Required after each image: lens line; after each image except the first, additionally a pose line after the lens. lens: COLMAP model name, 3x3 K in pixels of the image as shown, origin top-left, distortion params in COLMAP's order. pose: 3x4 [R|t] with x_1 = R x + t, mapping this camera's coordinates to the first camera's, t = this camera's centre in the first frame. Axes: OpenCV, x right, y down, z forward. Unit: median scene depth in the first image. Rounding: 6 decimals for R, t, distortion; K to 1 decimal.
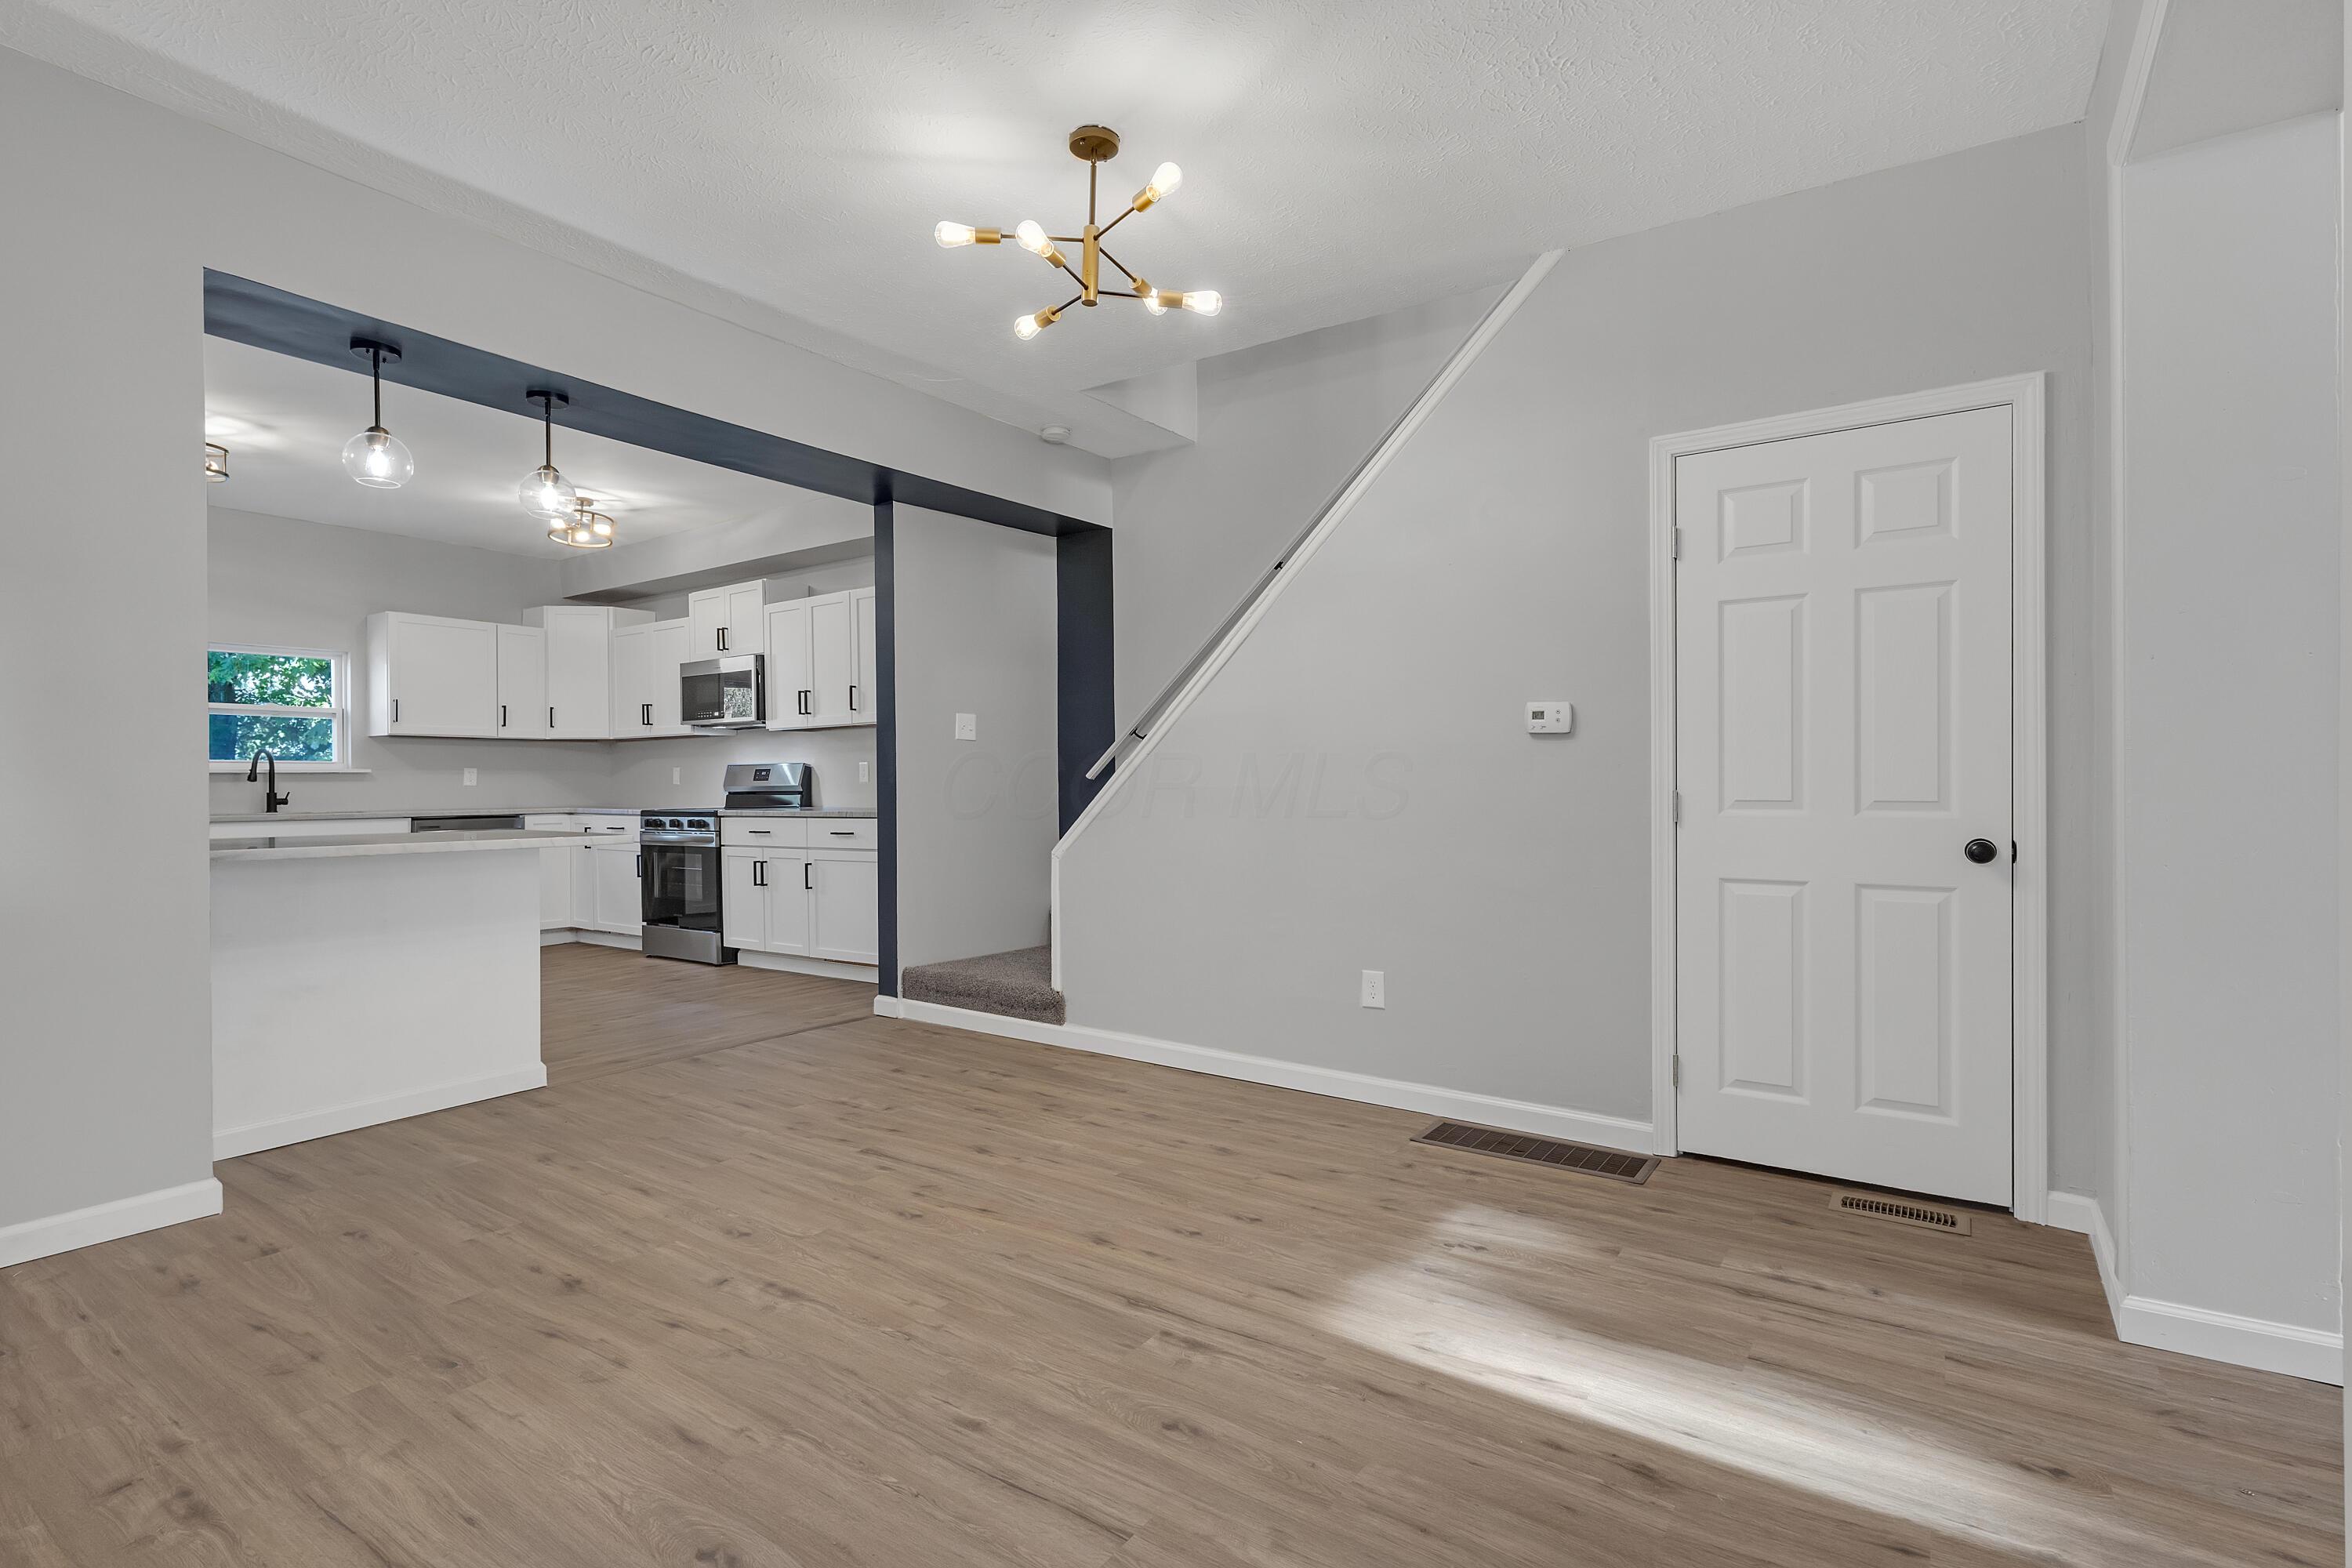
lens RADIAL K [[1092.6, 0, 1110.2], [0, 1092.6, 765.6], [0, 0, 1]] dist [-0.001559, 0.002341]
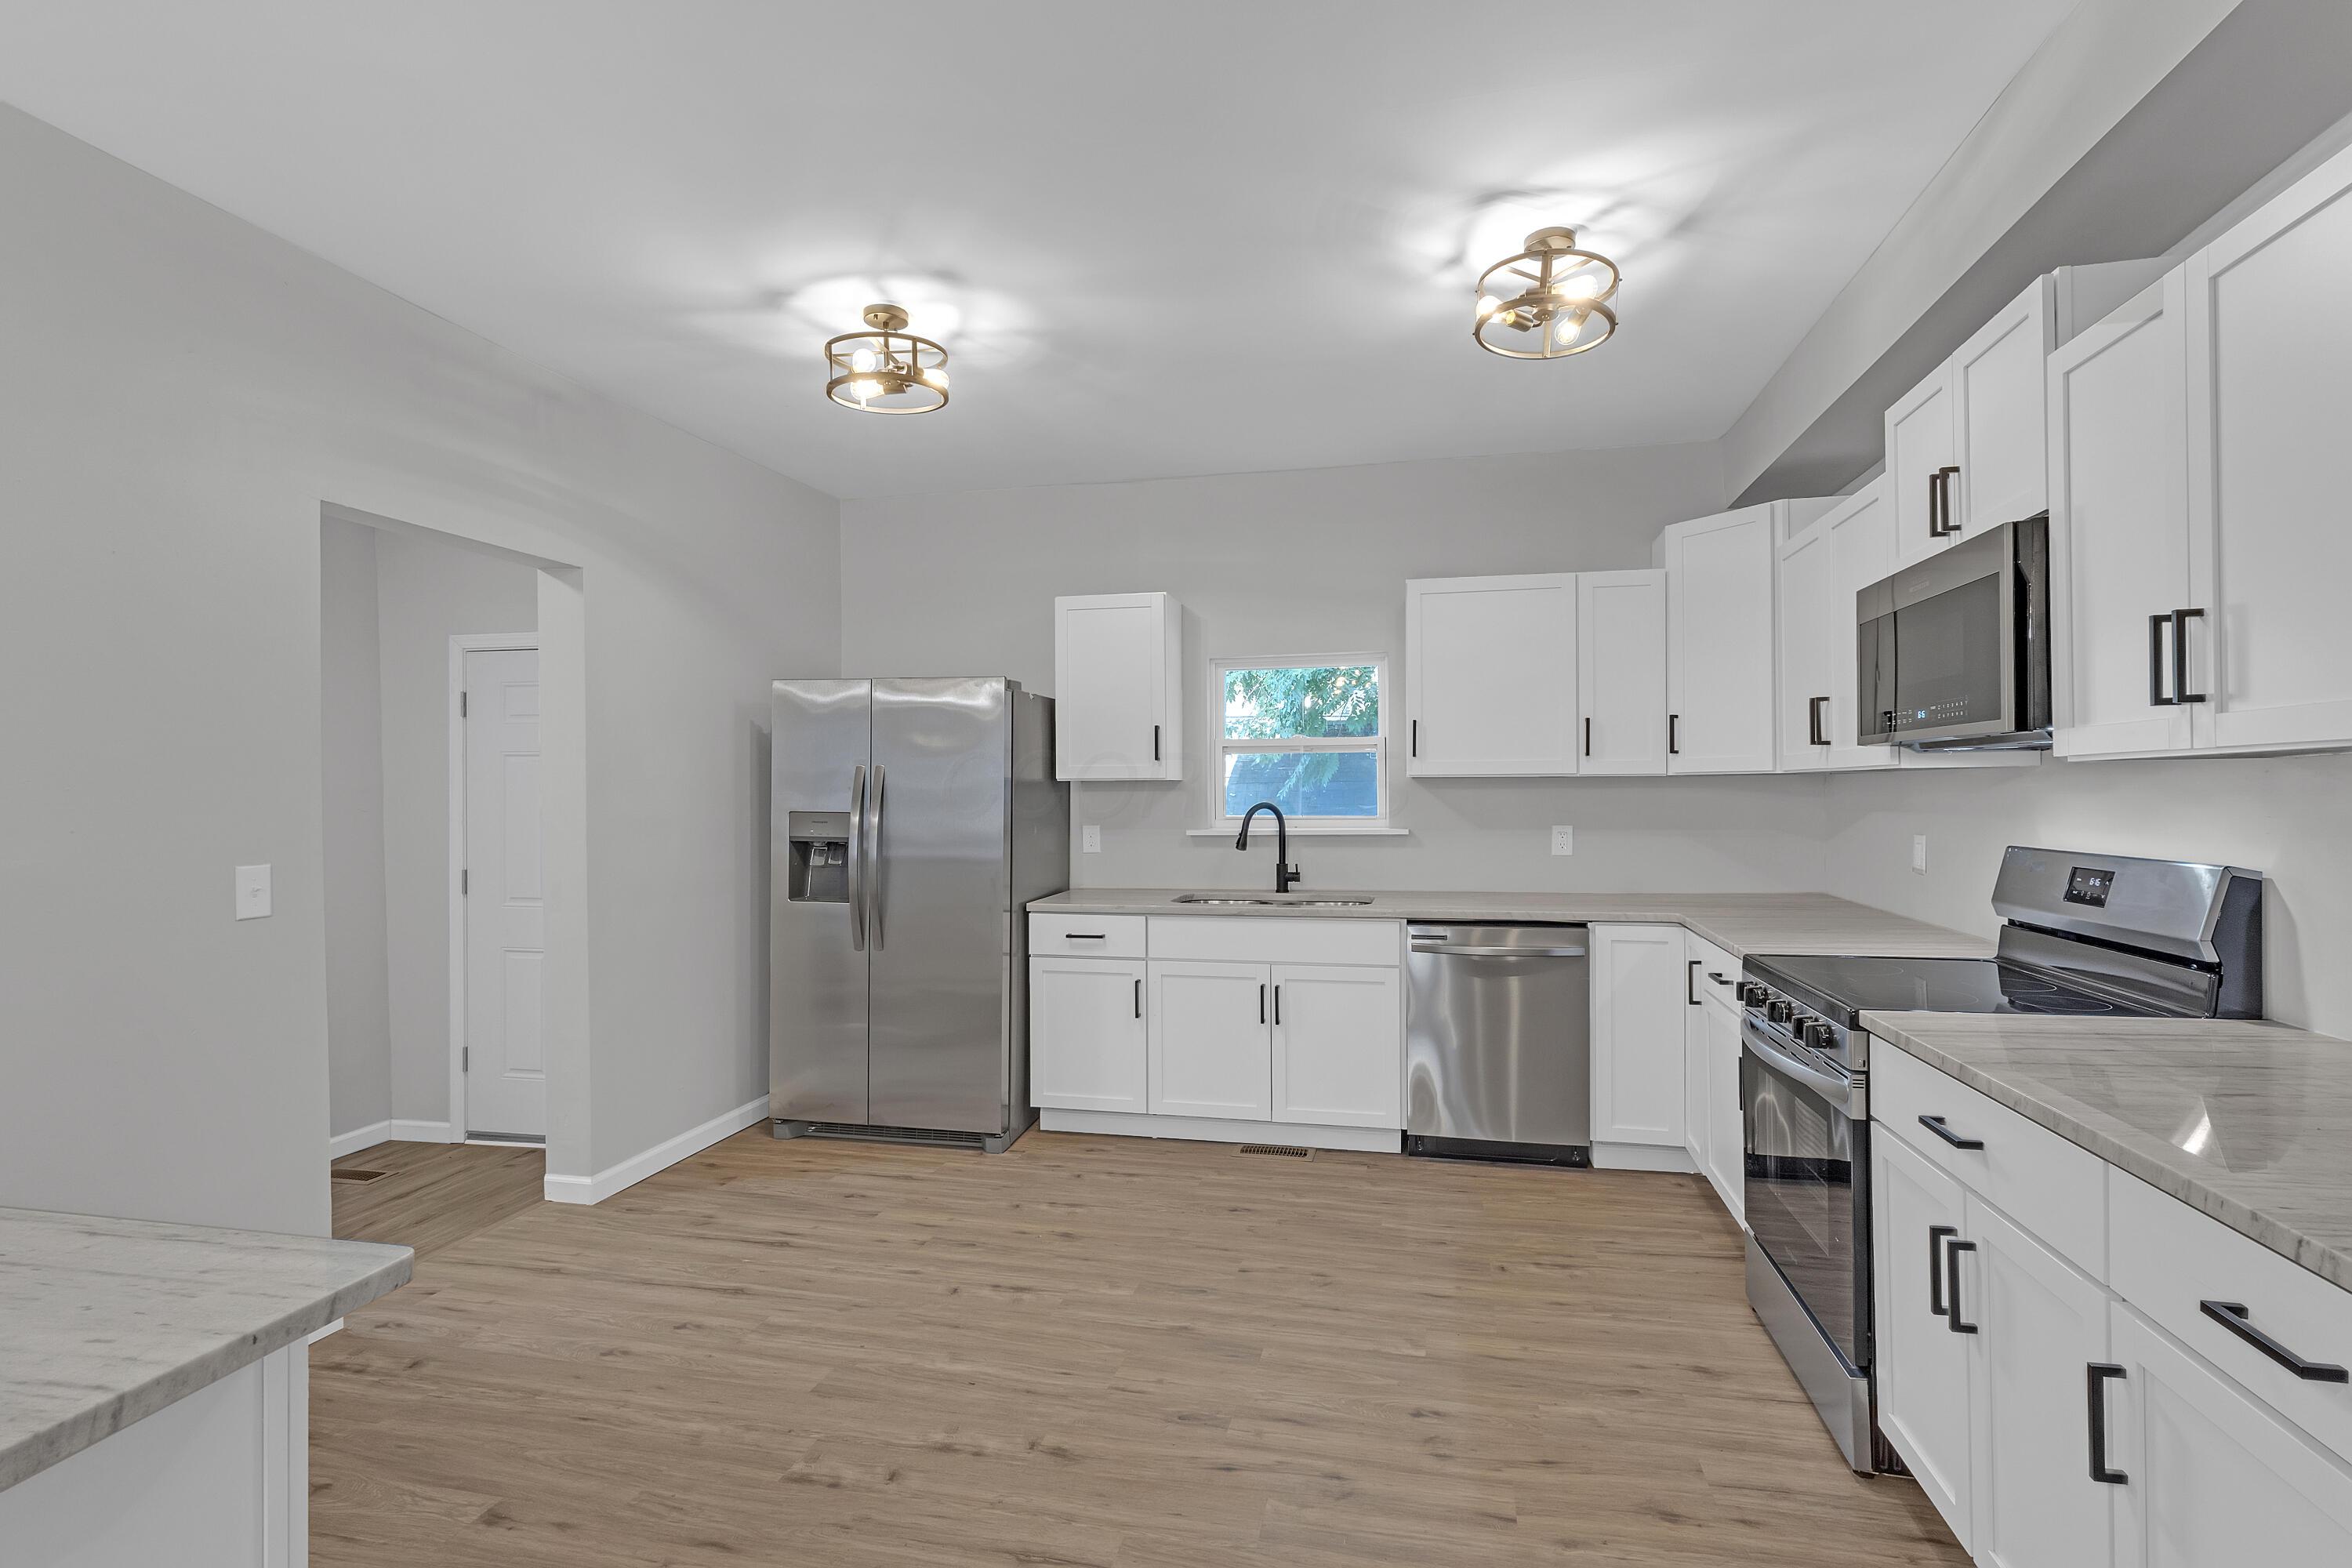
lens RADIAL K [[1092.6, 0, 1181.2], [0, 1092.6, 791.0], [0, 0, 1]] dist [-0.001559, 0.002341]
pose [[0.407085, 0.004102, -0.913381, -0.286086], [0.015299, 0.999819, 0.011309, -0.066100], [0.913262, -0.018577, 0.406948, 1.376531]]
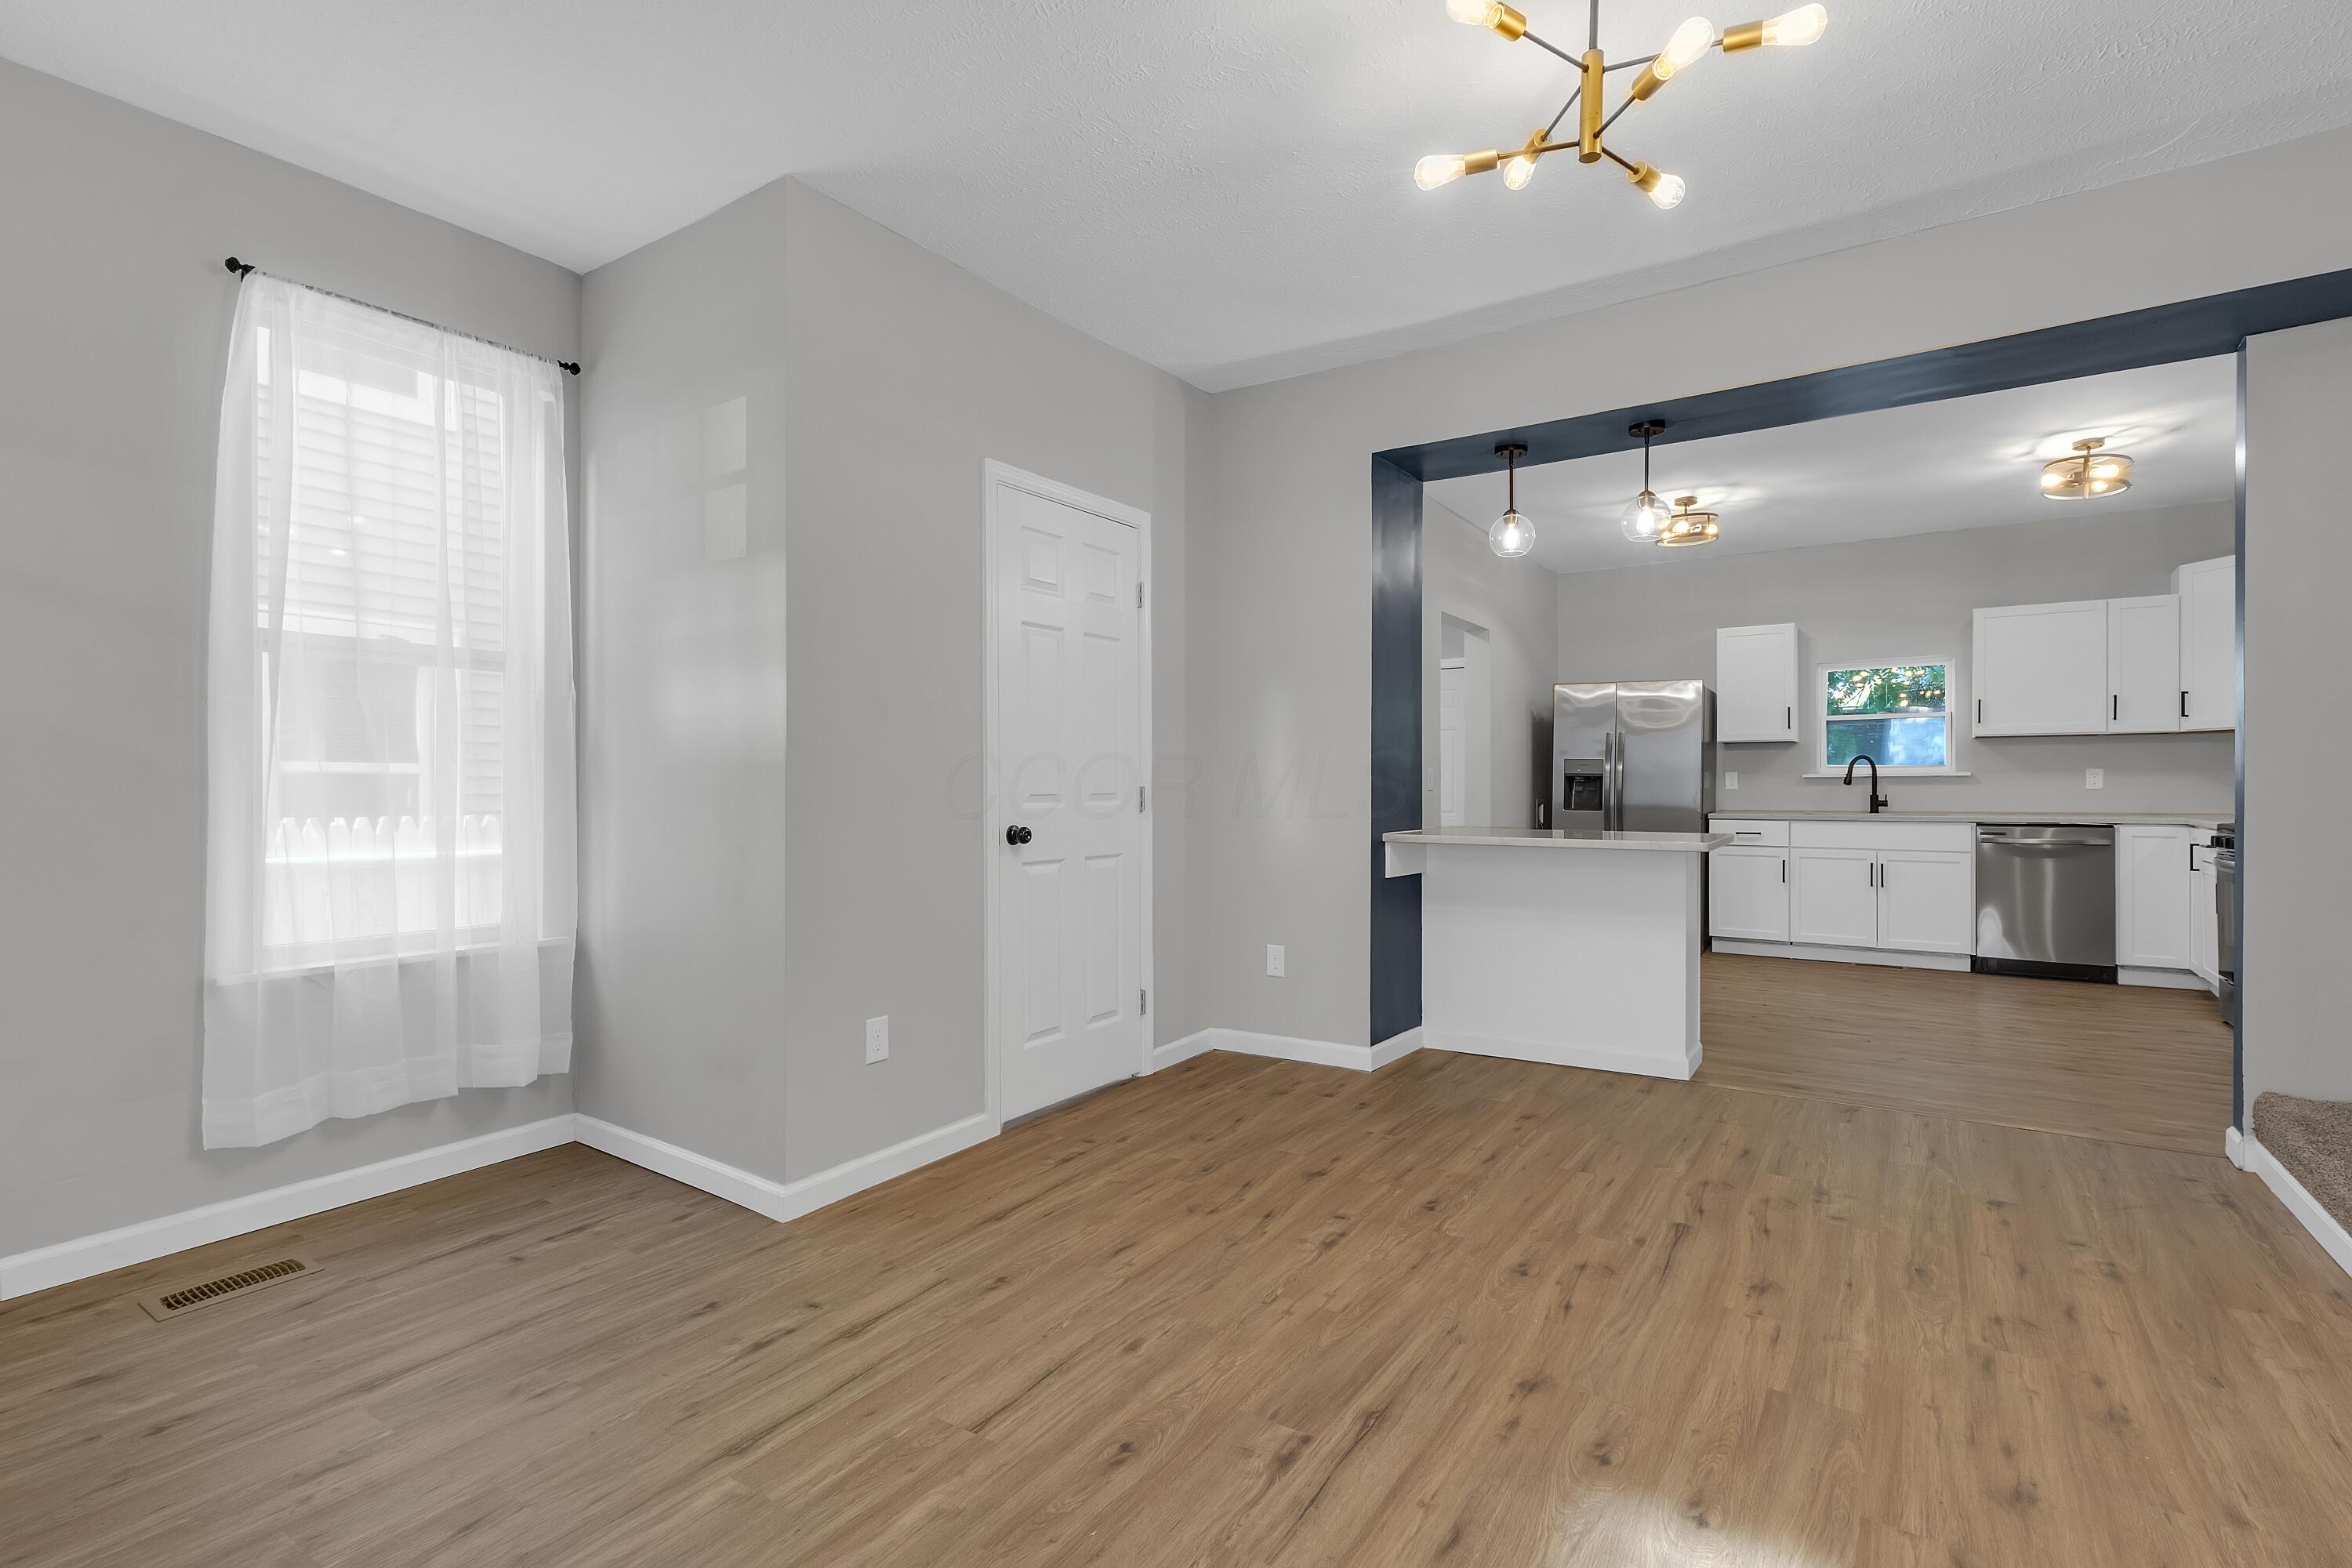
lens RADIAL K [[1092.6, 0, 1214.2], [0, 1092.6, 792.4], [0, 0, 1]] dist [-0.001559, 0.002341]
pose [[0.077211, 0.008493, -0.996979, 0.579517], [0.017989, 0.999789, 0.009910, -0.001292], [0.996852, -0.018700, 0.077042, 0.558698]]
